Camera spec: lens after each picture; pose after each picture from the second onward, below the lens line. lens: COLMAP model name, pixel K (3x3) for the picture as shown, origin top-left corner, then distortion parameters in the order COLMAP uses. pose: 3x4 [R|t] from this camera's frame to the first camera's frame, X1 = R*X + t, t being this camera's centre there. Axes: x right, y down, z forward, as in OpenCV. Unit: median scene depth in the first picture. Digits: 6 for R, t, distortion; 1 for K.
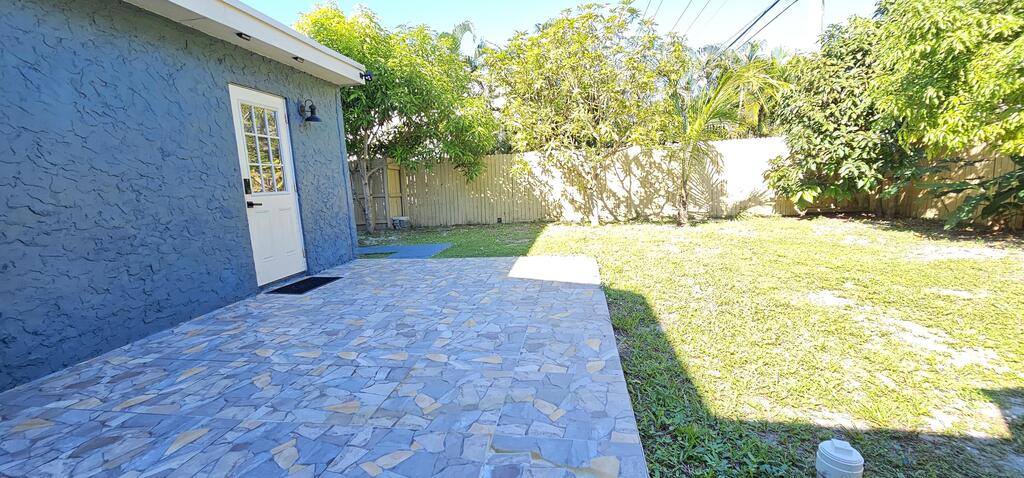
lens RADIAL K [[417.4, 0, 505.0], [0, 417.4, 240.7], [0, 0, 1]] dist [0.002455, -0.004750]
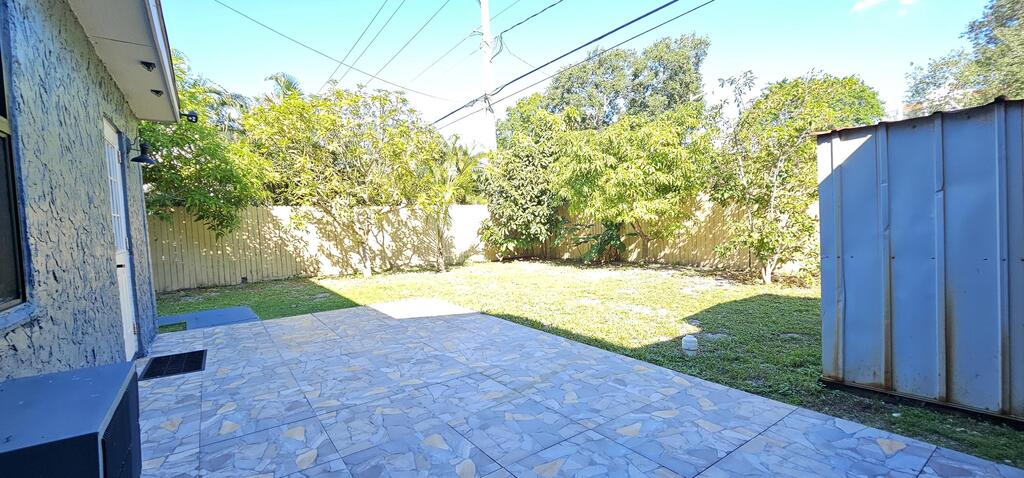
lens RADIAL K [[417.4, 0, 505.0], [0, 417.4, 240.7], [0, 0, 1]] dist [0.002455, -0.004750]
pose [[0.710382, -0.006351, 0.703787, -0.351597], [0.098652, 0.990986, -0.090633, 0.004015], [-0.696868, 0.133814, 0.704605, -0.022277]]
